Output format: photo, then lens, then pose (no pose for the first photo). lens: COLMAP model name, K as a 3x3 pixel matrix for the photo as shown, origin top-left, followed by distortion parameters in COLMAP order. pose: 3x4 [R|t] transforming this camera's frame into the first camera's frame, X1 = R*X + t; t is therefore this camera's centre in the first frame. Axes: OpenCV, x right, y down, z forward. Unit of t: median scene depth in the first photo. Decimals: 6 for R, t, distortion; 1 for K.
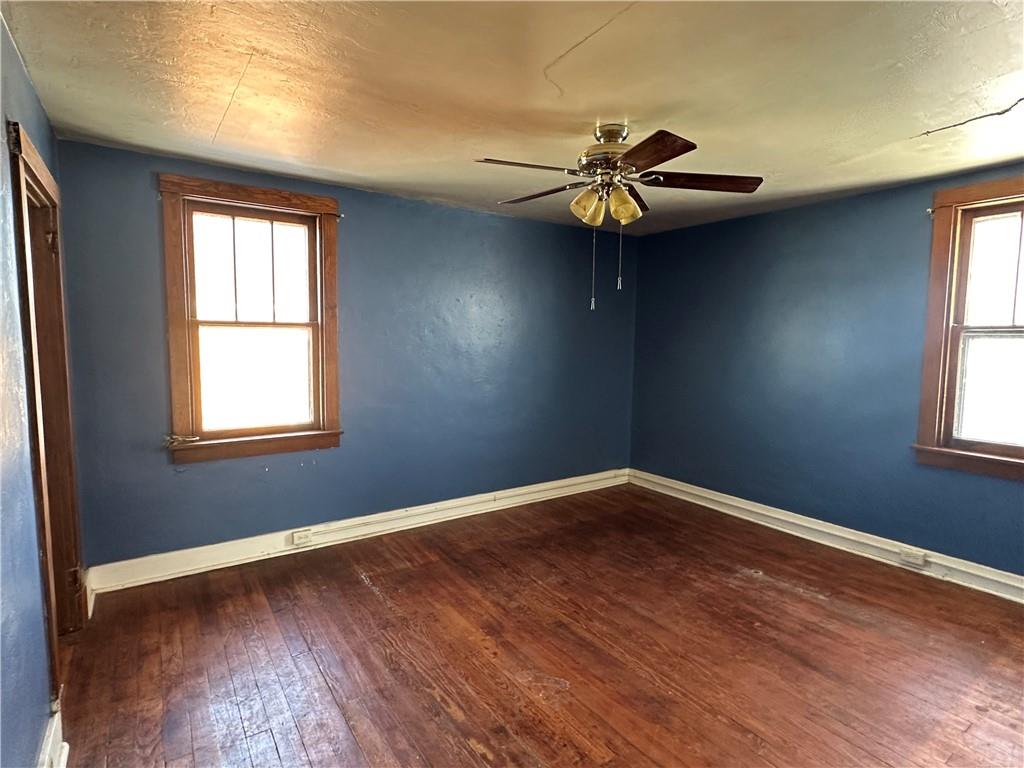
lens RADIAL K [[532.9, 0, 511.3], [0, 532.9, 380.8], [0, 0, 1]] dist [-0.001828, 0.000210]
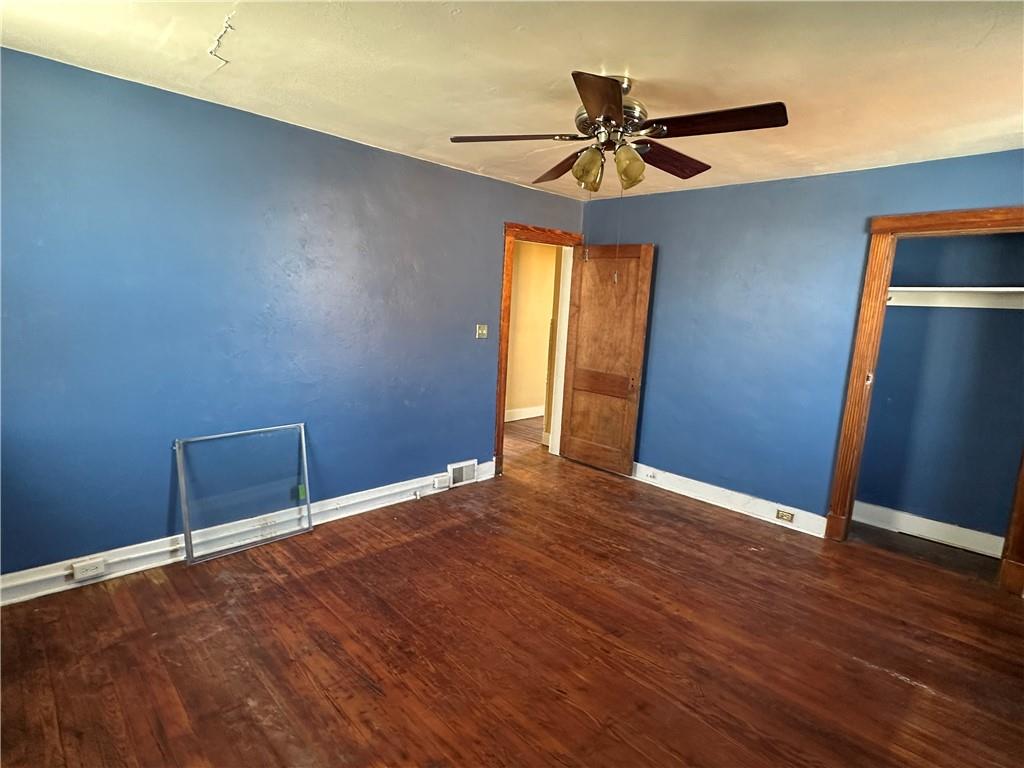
lens RADIAL K [[532.9, 0, 511.5], [0, 532.9, 387.6], [0, 0, 1]] dist [-0.001828, 0.000210]
pose [[-0.983084, -0.027673, -0.181050, 0.452256], [-0.071111, 0.968641, 0.238070, -0.155562], [0.168785, 0.246917, -0.954224, 1.767388]]
